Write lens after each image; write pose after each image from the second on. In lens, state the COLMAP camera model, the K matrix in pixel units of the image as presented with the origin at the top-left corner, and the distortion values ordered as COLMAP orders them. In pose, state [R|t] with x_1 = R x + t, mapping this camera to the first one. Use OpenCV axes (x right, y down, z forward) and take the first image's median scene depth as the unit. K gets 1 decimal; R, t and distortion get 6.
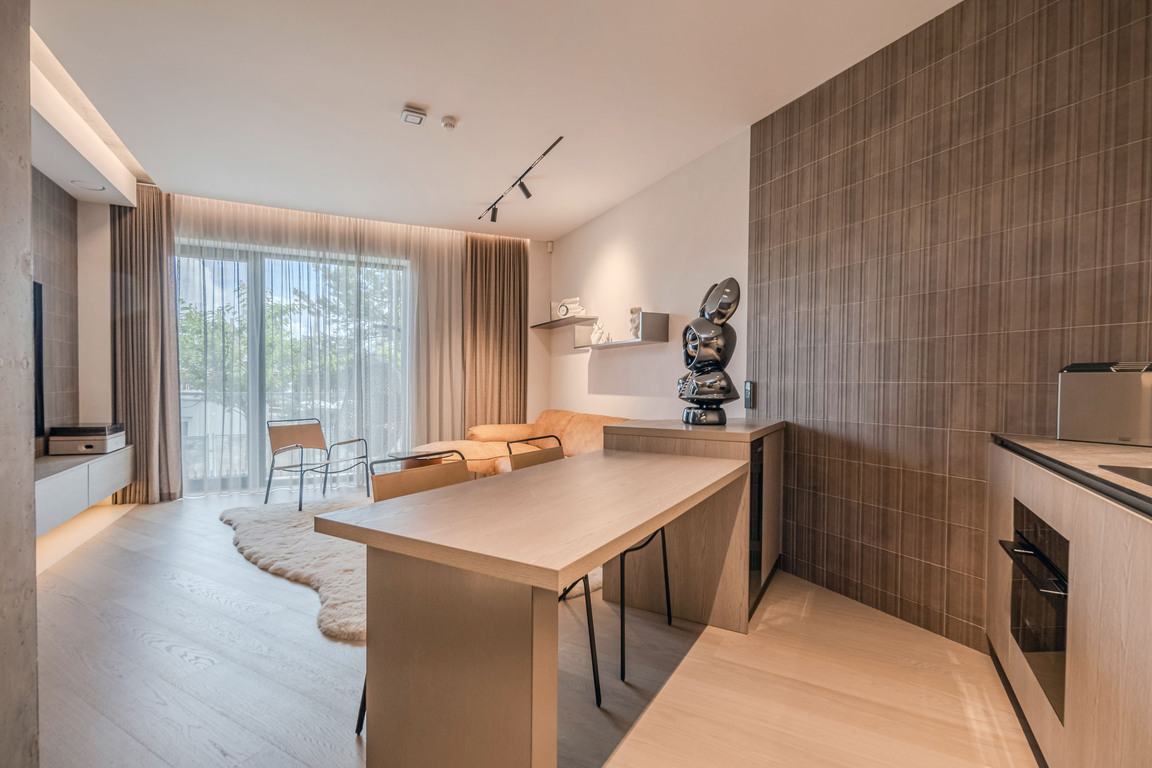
lens RADIAL K [[538.5, 0, 544.1], [0, 538.5, 374.8], [0, 0, 1]] dist [0.001000, -0.001621]
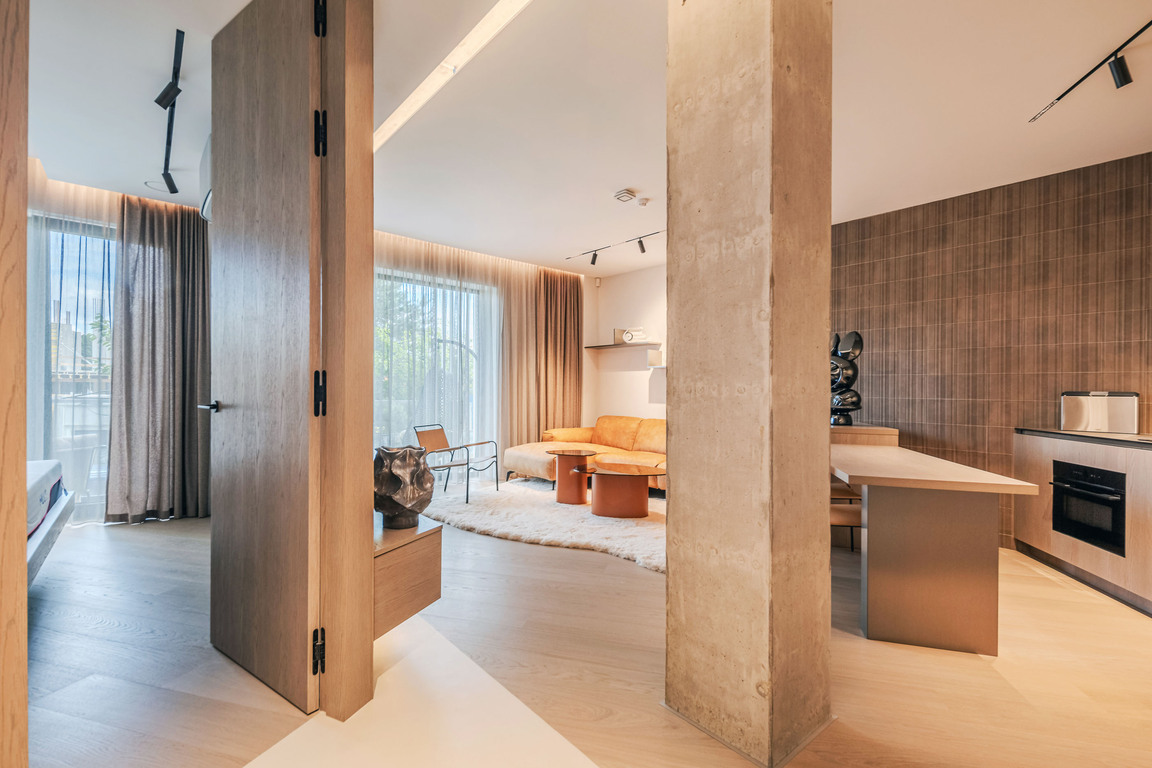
lens RADIAL K [[510.1, 0, 556.3], [0, 510.1, 368.1], [0, 0, 1]] dist [-0.001449, -0.000201]
pose [[0.962658, 0.021599, 0.269859, -1.023051], [-0.014287, 0.999476, -0.029033, -0.020164], [-0.270345, 0.024093, 0.962462, -0.224595]]
